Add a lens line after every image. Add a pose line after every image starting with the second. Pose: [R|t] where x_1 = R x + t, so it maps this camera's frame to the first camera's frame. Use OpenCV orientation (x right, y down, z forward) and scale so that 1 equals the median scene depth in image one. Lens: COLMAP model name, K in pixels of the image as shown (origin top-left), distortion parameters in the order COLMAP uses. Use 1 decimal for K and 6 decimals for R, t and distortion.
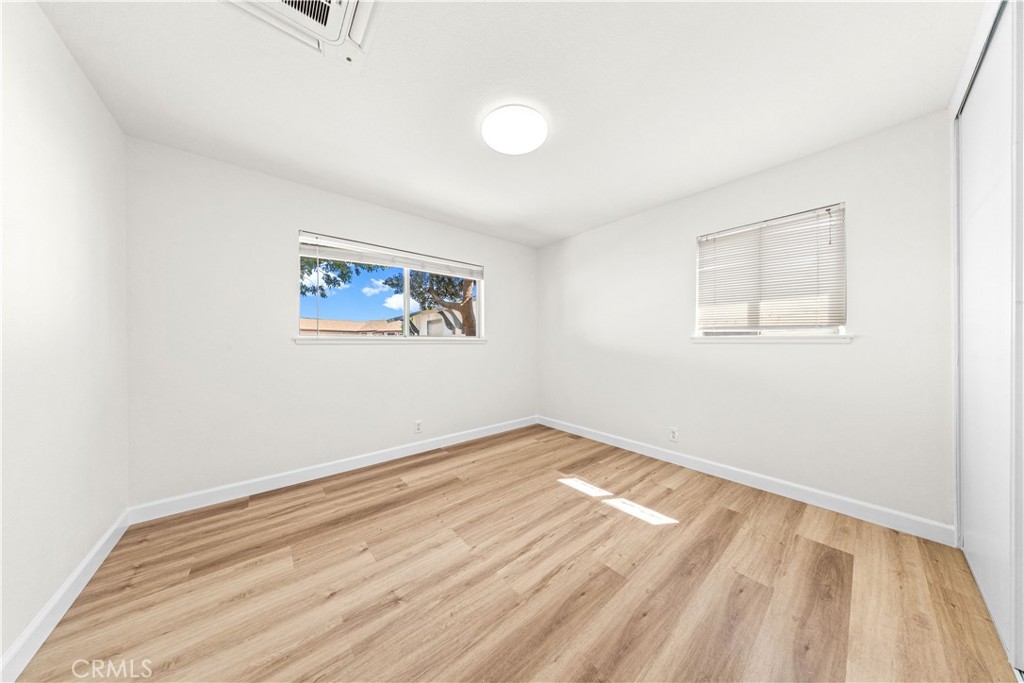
lens RADIAL K [[300.2, 0, 514.9], [0, 300.2, 342.4], [0, 0, 1]] dist [0.002226, 0.000084]
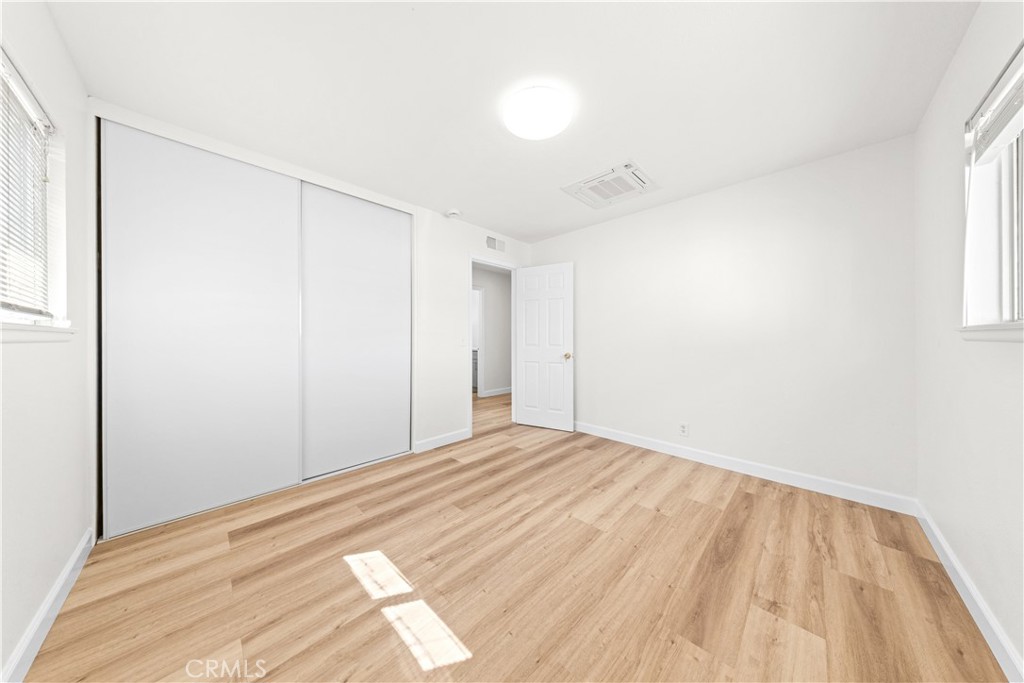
lens RADIAL K [[300.2, 0, 512.1], [0, 300.2, 337.3], [0, 0, 1]] dist [0.002226, 0.000084]
pose [[-0.996607, 0.003322, -0.082236, 0.159662], [0.003315, 0.999994, 0.000222, -0.001426], [0.082236, -0.000052, -0.996613, 1.943776]]
